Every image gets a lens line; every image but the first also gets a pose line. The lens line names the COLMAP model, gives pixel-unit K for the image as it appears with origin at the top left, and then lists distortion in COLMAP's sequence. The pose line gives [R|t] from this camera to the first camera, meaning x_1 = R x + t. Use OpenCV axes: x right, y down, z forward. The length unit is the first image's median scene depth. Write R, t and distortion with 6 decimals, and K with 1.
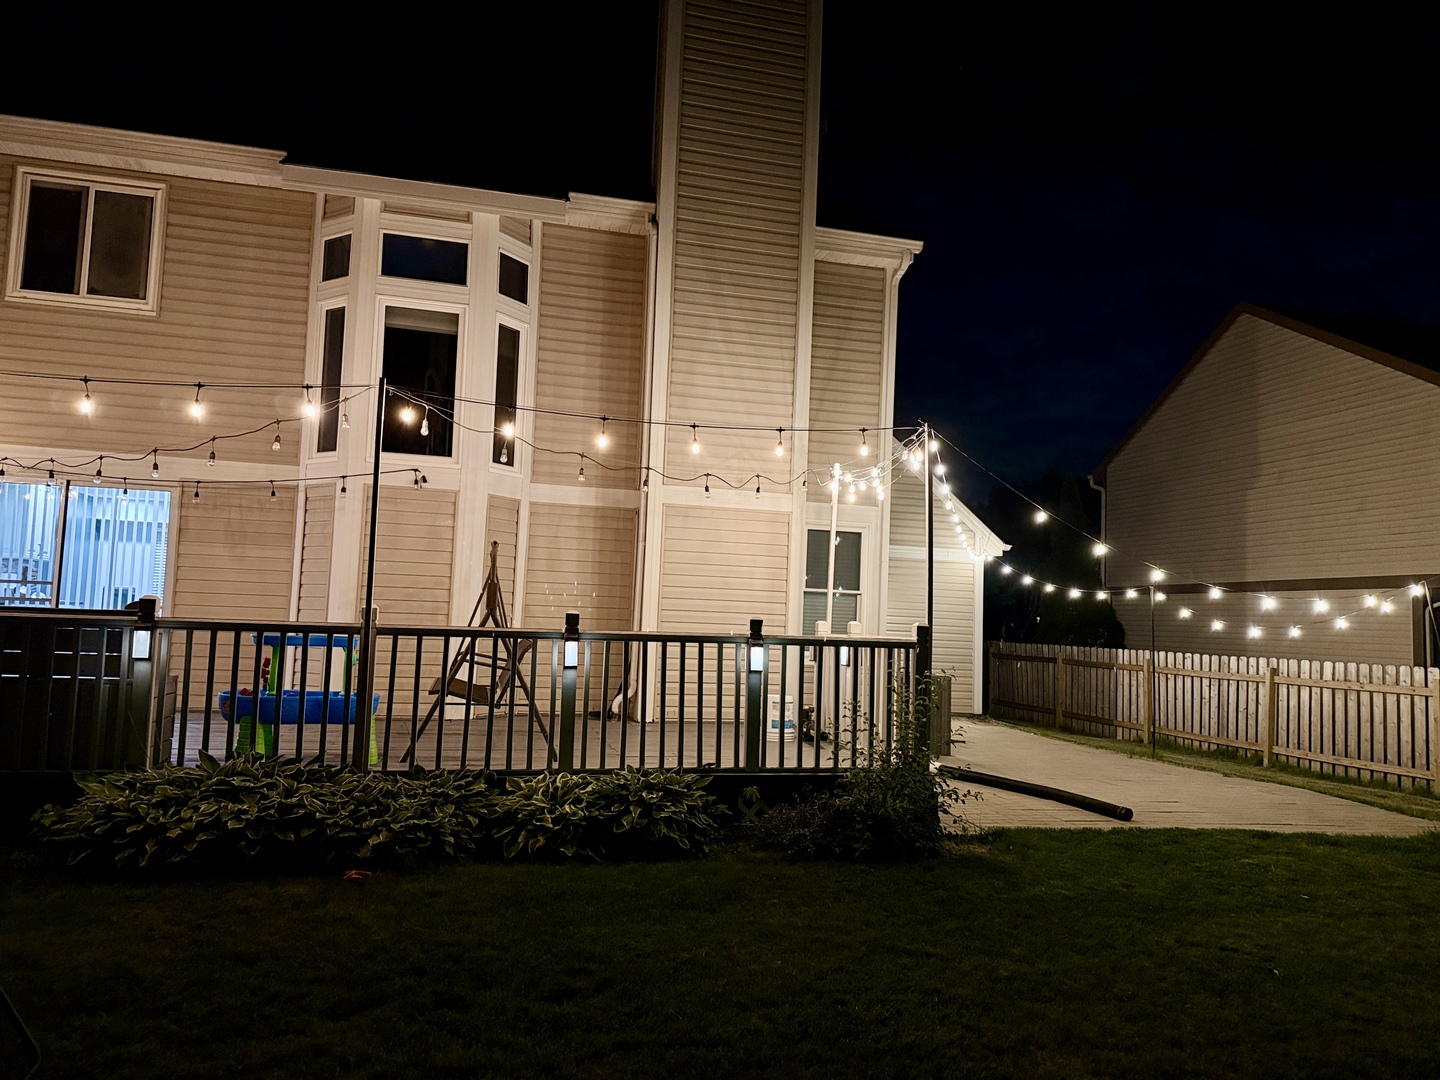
lens RADIAL K [[1004.6, 0, 721.5], [0, 1004.6, 541.5], [0, 0, 1]] dist [0.011933, -0.019623]
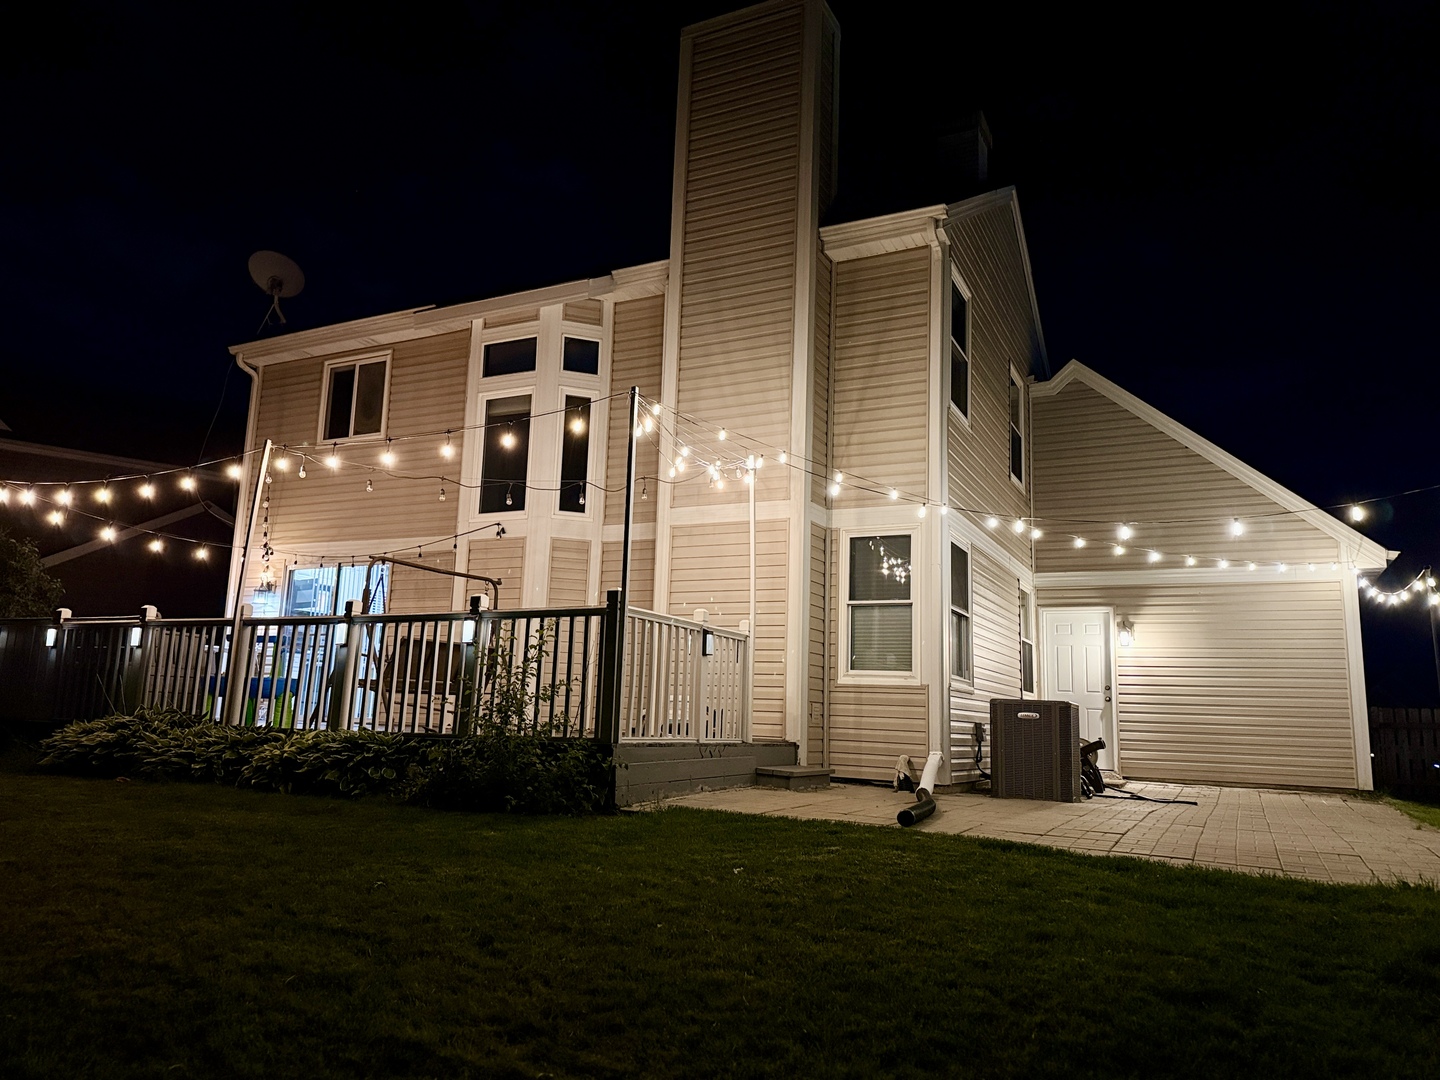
lens RADIAL K [[1004.6, 0, 724.9], [0, 1004.6, 533.0], [0, 0, 1]] dist [0.011933, -0.019623]
pose [[0.759113, -0.131684, -0.637500, 0.662684], [0.046630, 0.987810, -0.148519, 0.129949], [0.649286, 0.083016, 0.756000, 0.249225]]
